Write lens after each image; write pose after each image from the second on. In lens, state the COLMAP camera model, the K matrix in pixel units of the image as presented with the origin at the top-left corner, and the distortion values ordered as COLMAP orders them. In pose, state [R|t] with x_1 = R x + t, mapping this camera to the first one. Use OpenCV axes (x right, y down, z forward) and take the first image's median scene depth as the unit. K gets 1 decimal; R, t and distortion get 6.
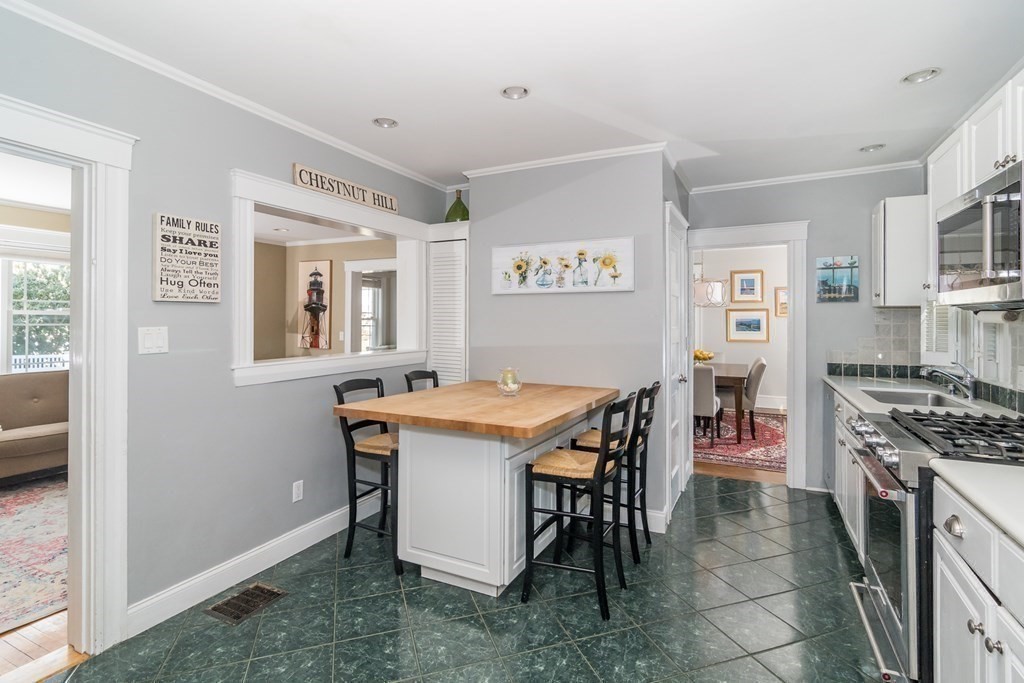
lens RADIAL K [[486.1, 0, 513.2], [0, 486.1, 322.6], [0, 0, 1]] dist [-0.000083, -0.000138]
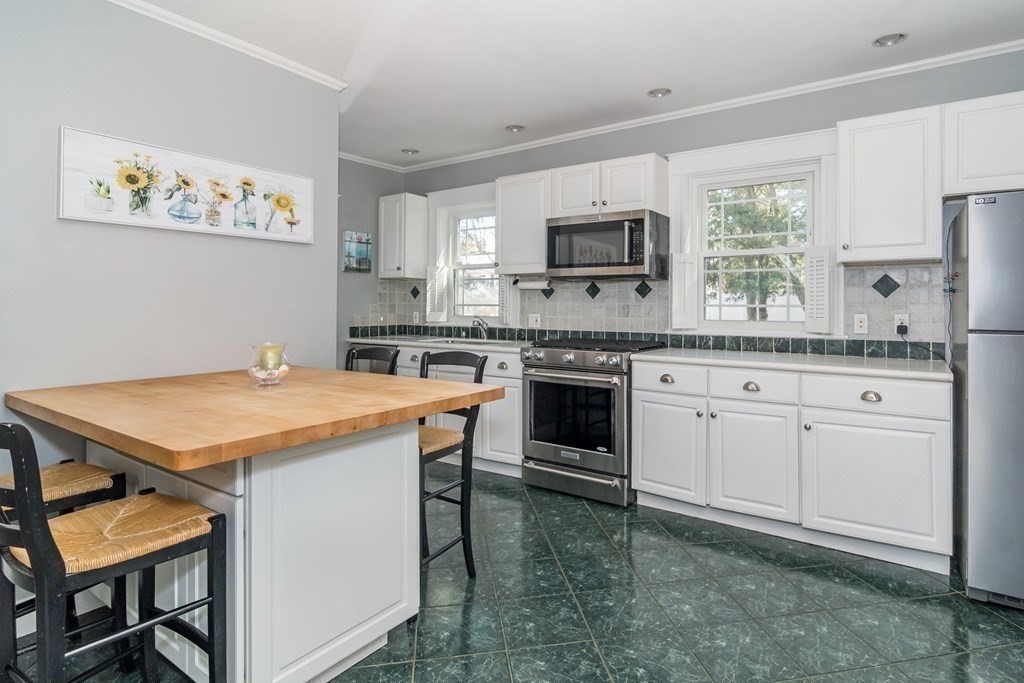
lens RADIAL K [[554.2, 0, 512.4], [0, 554.2, 306.5], [0, 0, 1]] dist [-0.001936, -0.000487]
pose [[0.160391, -0.002193, 0.987051, -0.583677], [-0.001280, 0.999996, 0.002430, 0.035856], [-0.987053, -0.001653, 0.160388, 0.469463]]
